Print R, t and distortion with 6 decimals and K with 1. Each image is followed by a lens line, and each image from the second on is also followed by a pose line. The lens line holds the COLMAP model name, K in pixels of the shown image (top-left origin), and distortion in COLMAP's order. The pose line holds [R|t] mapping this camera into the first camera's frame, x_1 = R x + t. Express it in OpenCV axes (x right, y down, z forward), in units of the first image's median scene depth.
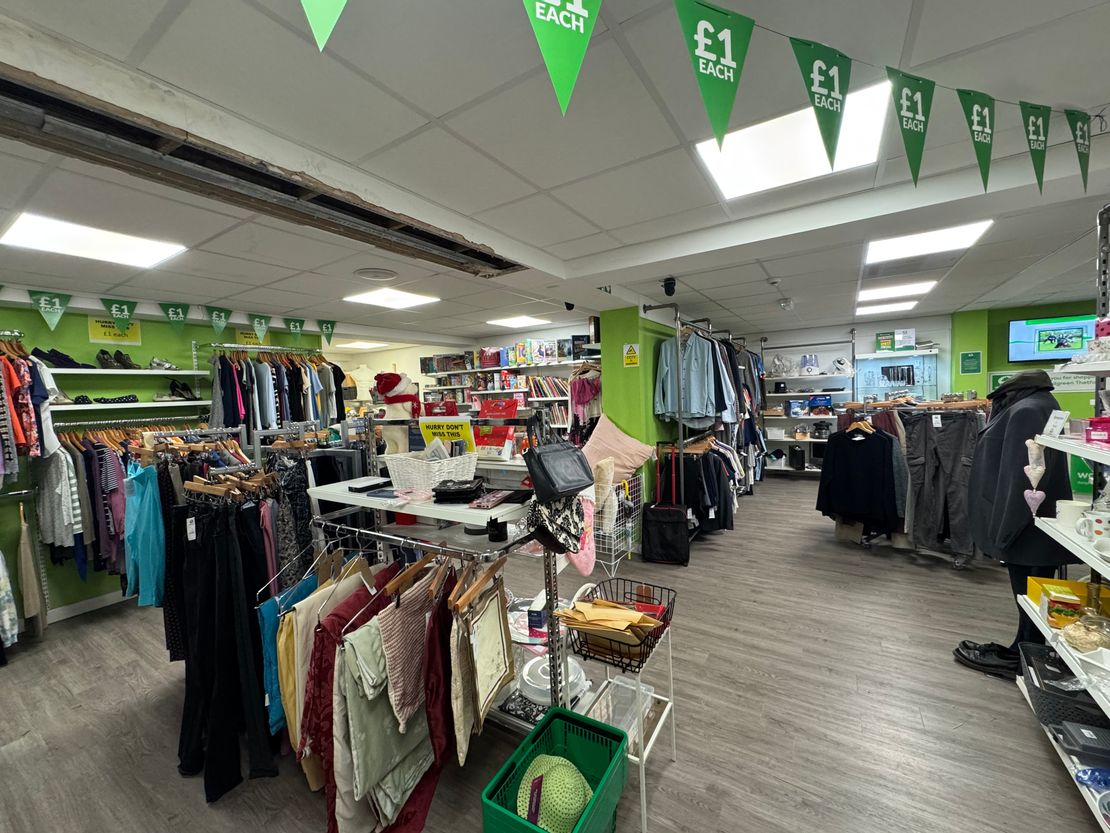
lens RADIAL K [[442.9, 0, 555.0], [0, 442.9, 416.5], [0, 0, 1]] dist [-0.000654, -0.000012]
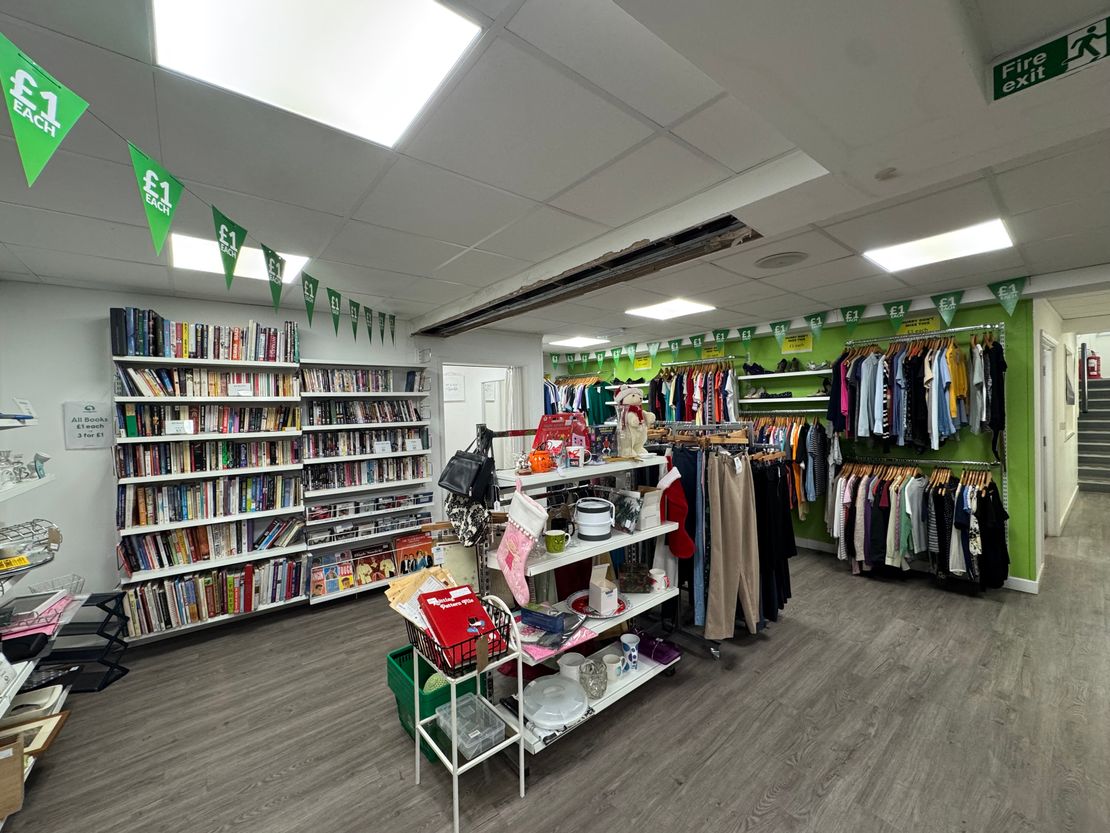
lens RADIAL K [[442.9, 0, 555.0], [0, 442.9, 416.5], [0, 0, 1]] dist [-0.000654, -0.000012]
pose [[-0.306065, 0.064929, -0.949794, 0.300653], [-0.012404, 0.997315, 0.072175, -0.036435], [0.951930, 0.033872, -0.304437, 0.437437]]
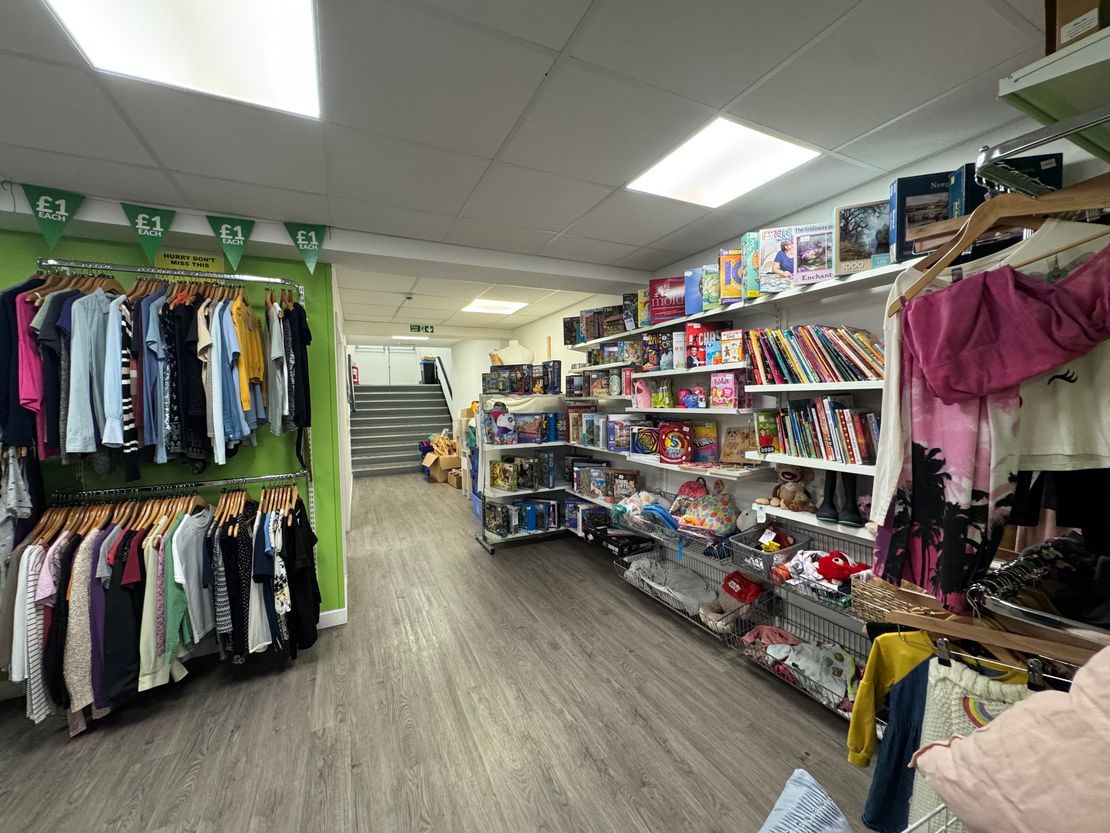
lens RADIAL K [[442.9, 0, 555.0], [0, 442.9, 416.5], [0, 0, 1]] dist [-0.000654, -0.000012]
pose [[0.848996, 0.046448, -0.526354, 0.005553], [-0.044772, 0.998870, 0.015928, -0.012294], [0.526499, 0.010043, 0.850116, 0.578723]]
